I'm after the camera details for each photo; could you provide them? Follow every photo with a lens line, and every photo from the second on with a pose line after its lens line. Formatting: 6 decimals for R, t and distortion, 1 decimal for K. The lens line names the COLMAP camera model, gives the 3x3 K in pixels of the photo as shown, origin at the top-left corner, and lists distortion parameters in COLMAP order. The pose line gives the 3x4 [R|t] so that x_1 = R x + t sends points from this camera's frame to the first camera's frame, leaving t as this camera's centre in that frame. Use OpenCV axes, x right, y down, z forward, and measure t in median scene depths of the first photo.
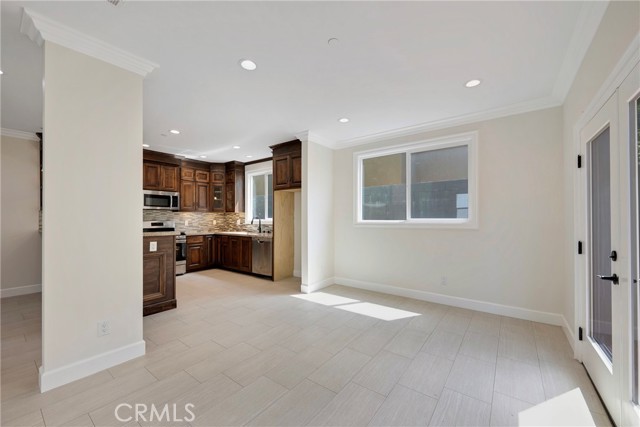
lens RADIAL K [[254.6, 0, 319.2], [0, 254.6, 216.5], [0, 0, 1]] dist [-0.000090, -0.000282]
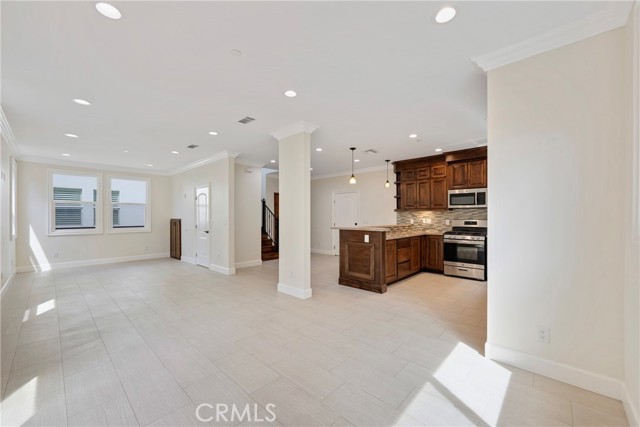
lens RADIAL K [[254.6, 0, 319.2], [0, 254.6, 216.5], [0, 0, 1]] dist [-0.000090, -0.000282]
pose [[-0.098922, 0.001541, -0.995094, 0.411530], [0.004483, 0.999989, 0.001103, 0.001683], [0.995085, -0.004352, -0.098928, 0.549147]]
